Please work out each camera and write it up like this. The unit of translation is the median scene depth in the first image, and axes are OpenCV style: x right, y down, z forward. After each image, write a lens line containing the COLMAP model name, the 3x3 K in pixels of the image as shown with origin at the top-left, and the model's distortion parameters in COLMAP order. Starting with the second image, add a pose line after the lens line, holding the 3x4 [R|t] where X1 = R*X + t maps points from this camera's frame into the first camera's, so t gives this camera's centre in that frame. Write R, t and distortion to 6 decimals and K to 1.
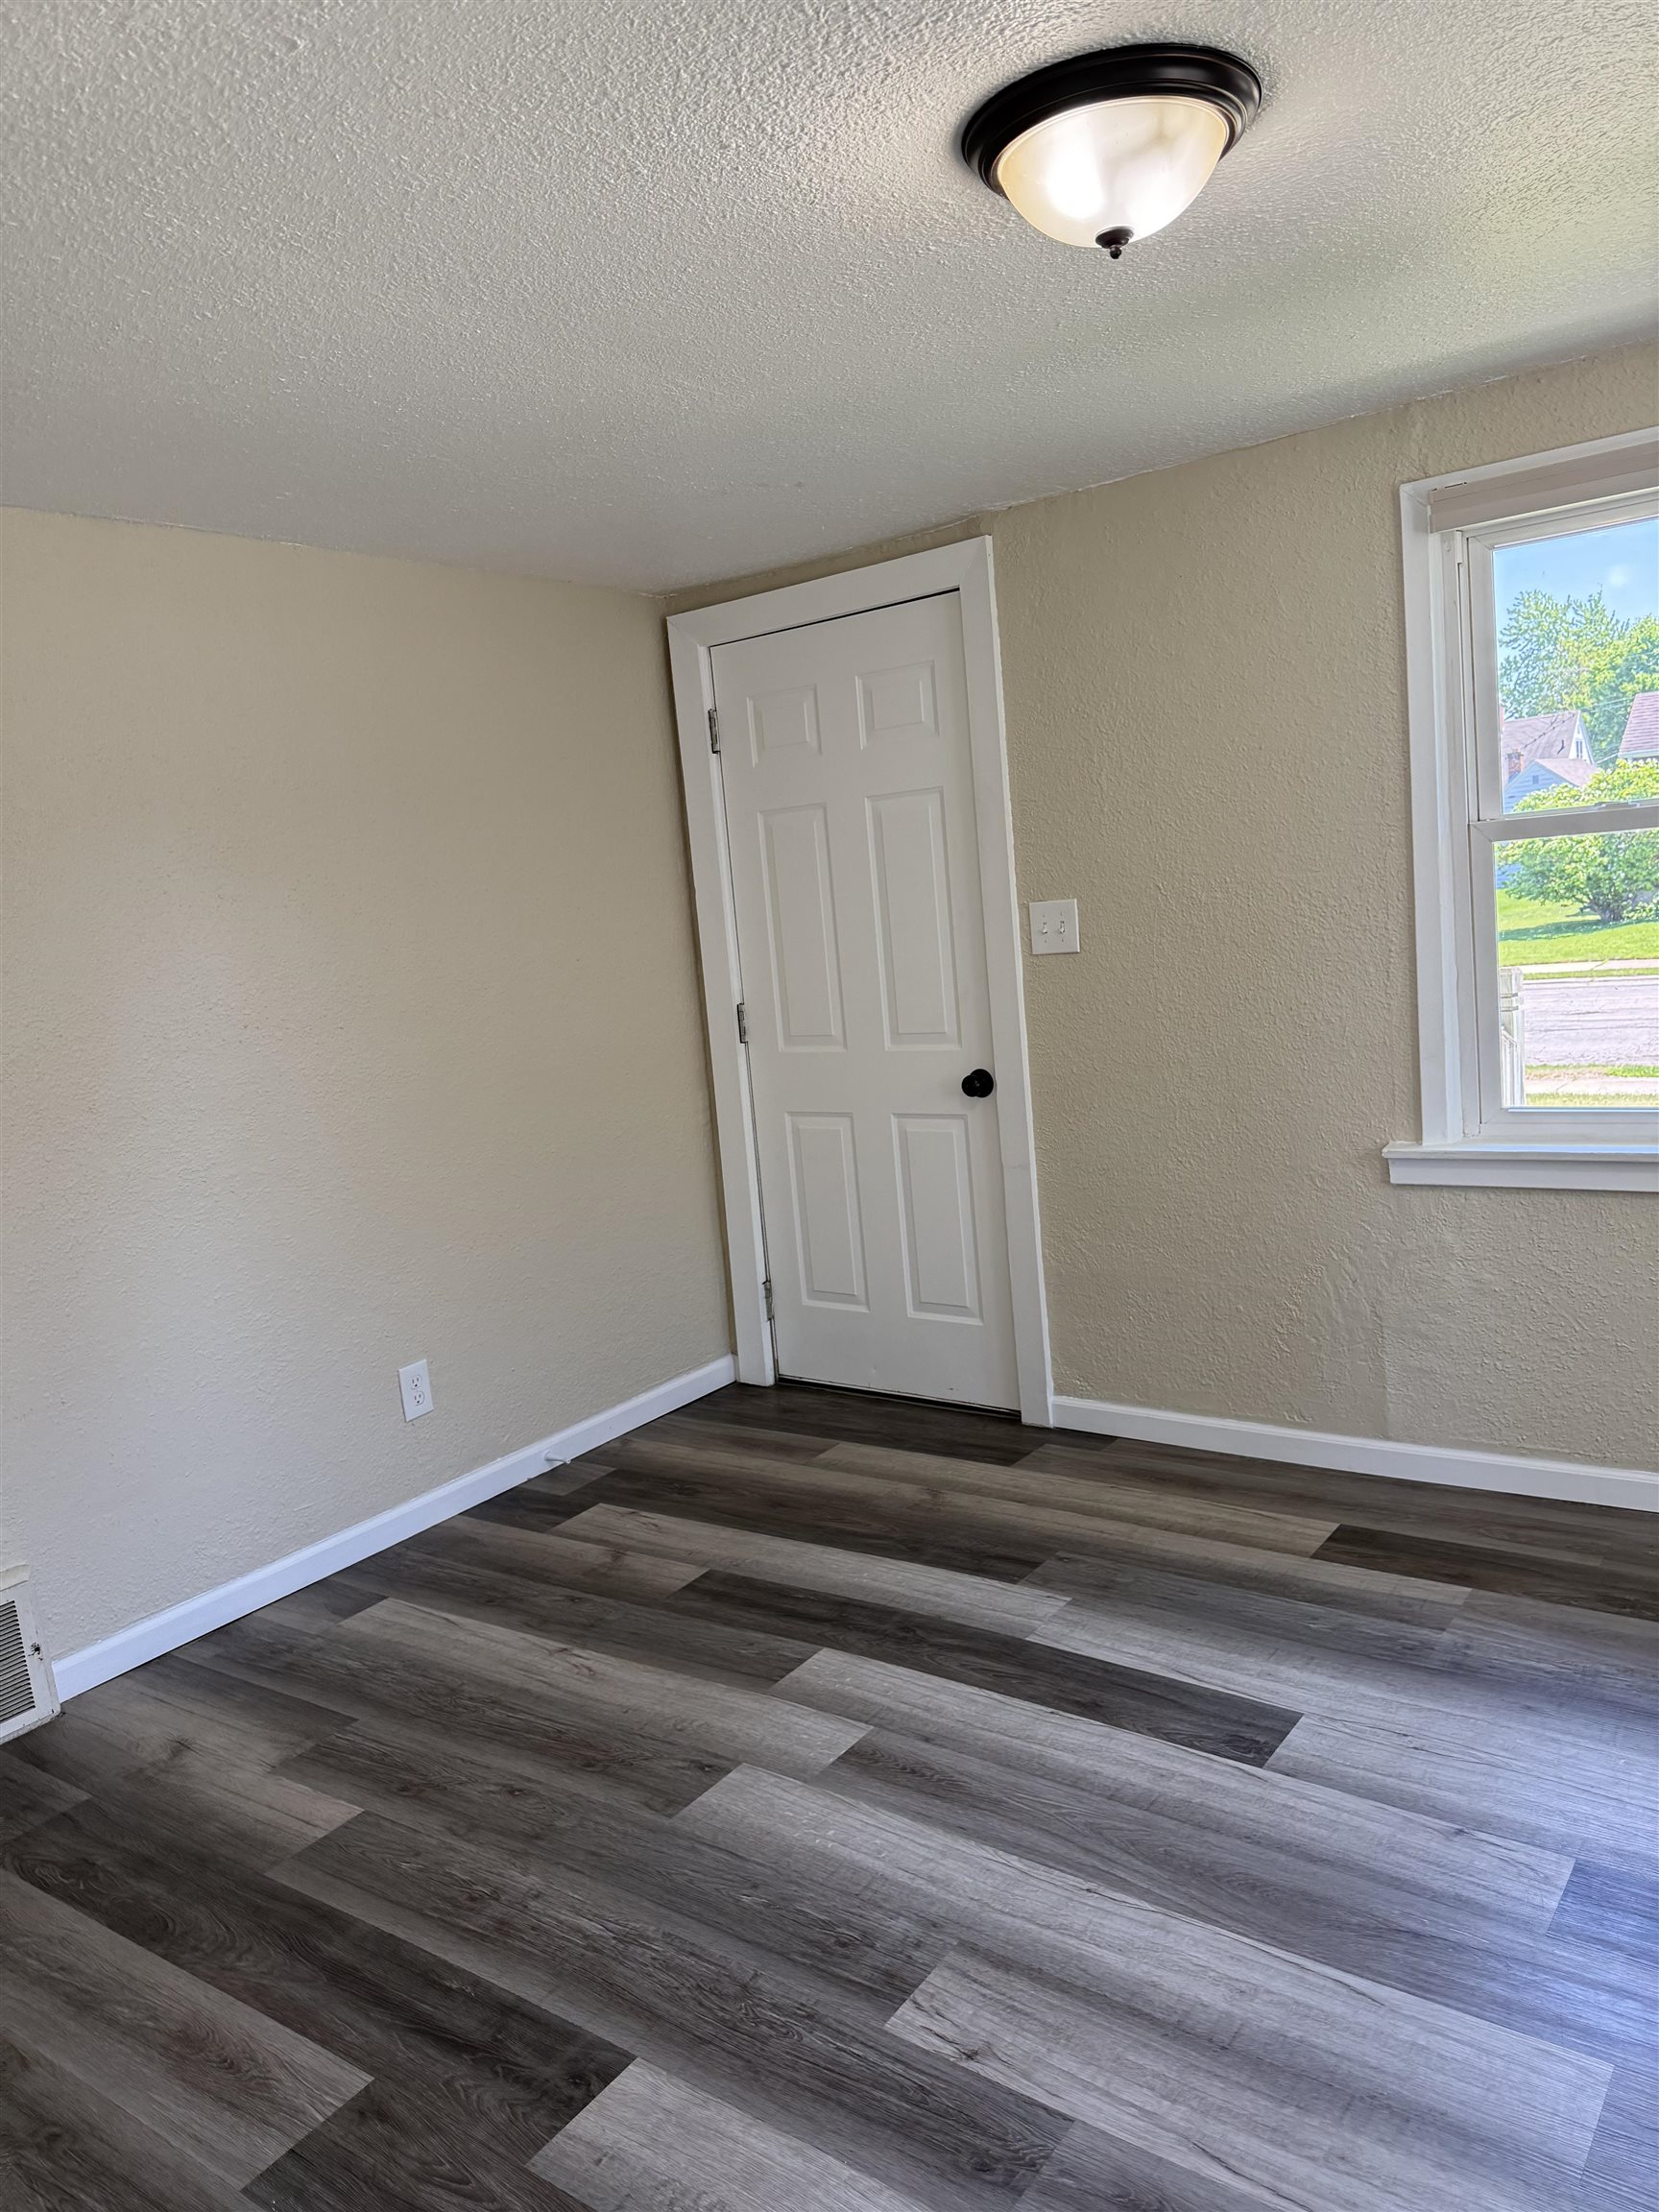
lens RADIAL K [[1586.3, 0, 825.9], [0, 1586.3, 1114.8], [0, 0, 1]] dist [0.003588, 0.003865]
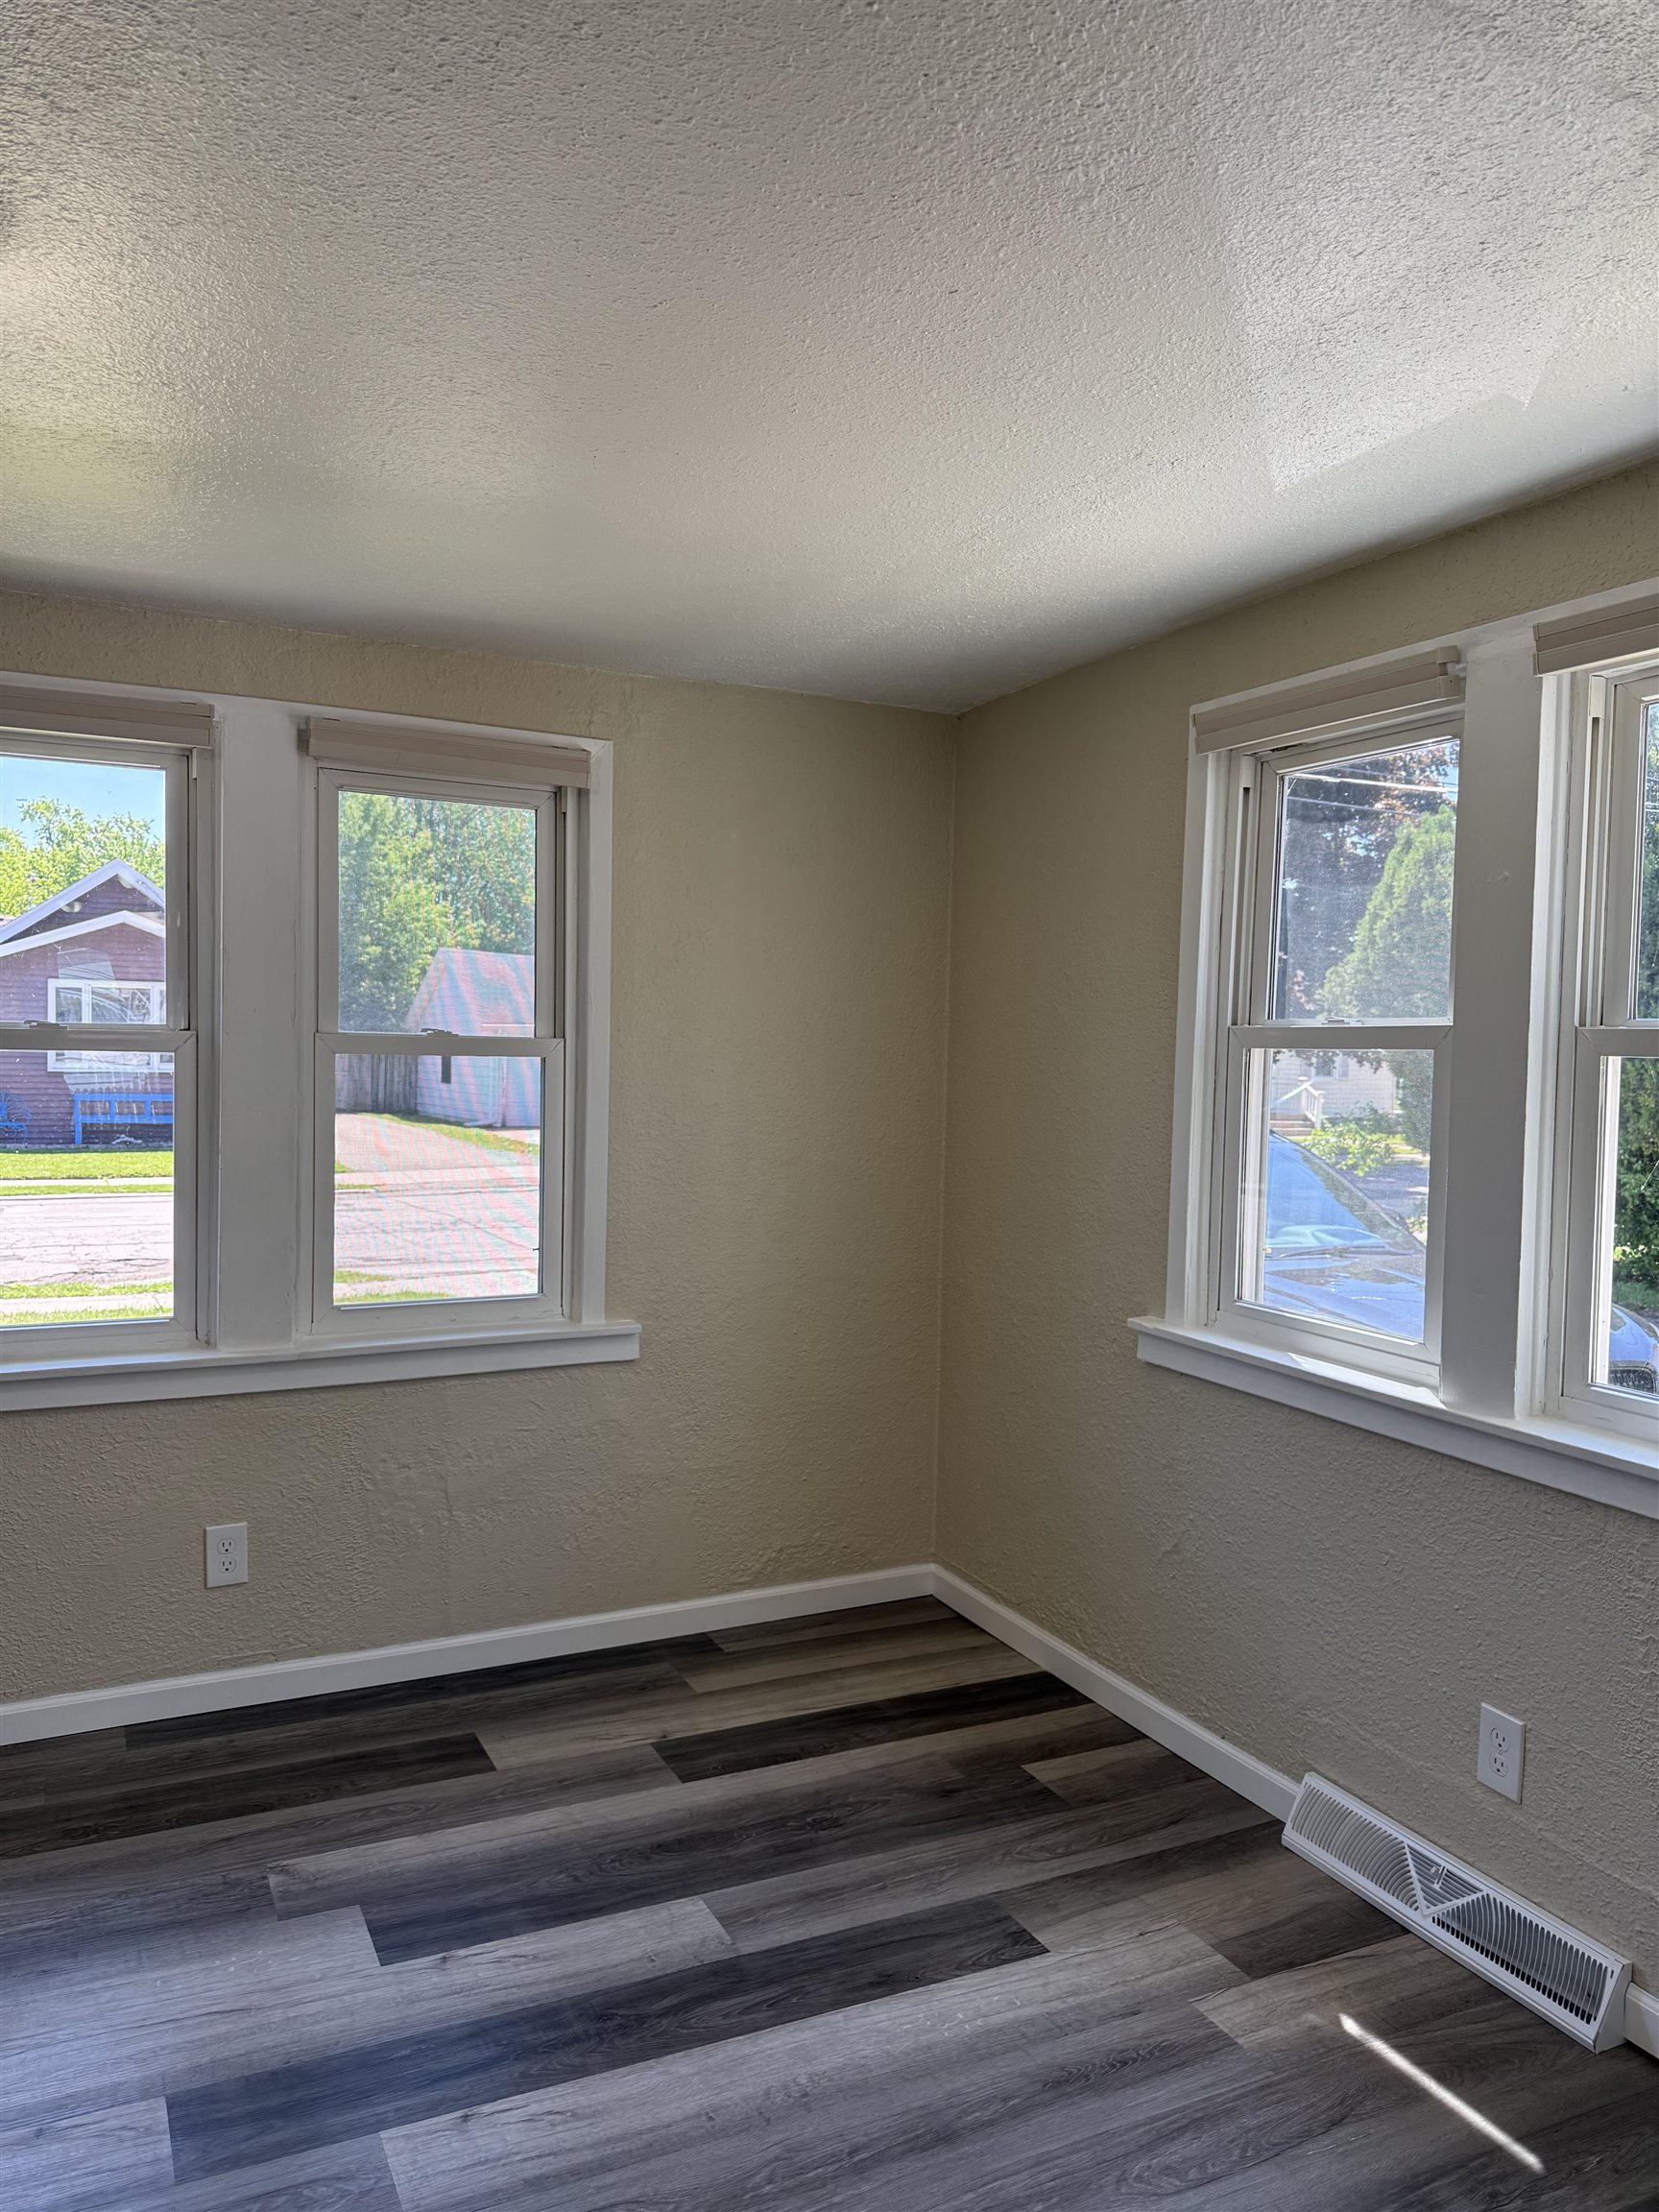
lens RADIAL K [[1586.3, 0, 825.9], [0, 1586.3, 1114.8], [0, 0, 1]] dist [0.003588, 0.003865]
pose [[0.460198, 0.065761, 0.885378, -0.241903], [0.061418, 0.992506, -0.105641, 0.000721], [-0.885689, 0.102994, 0.452710, 0.140070]]
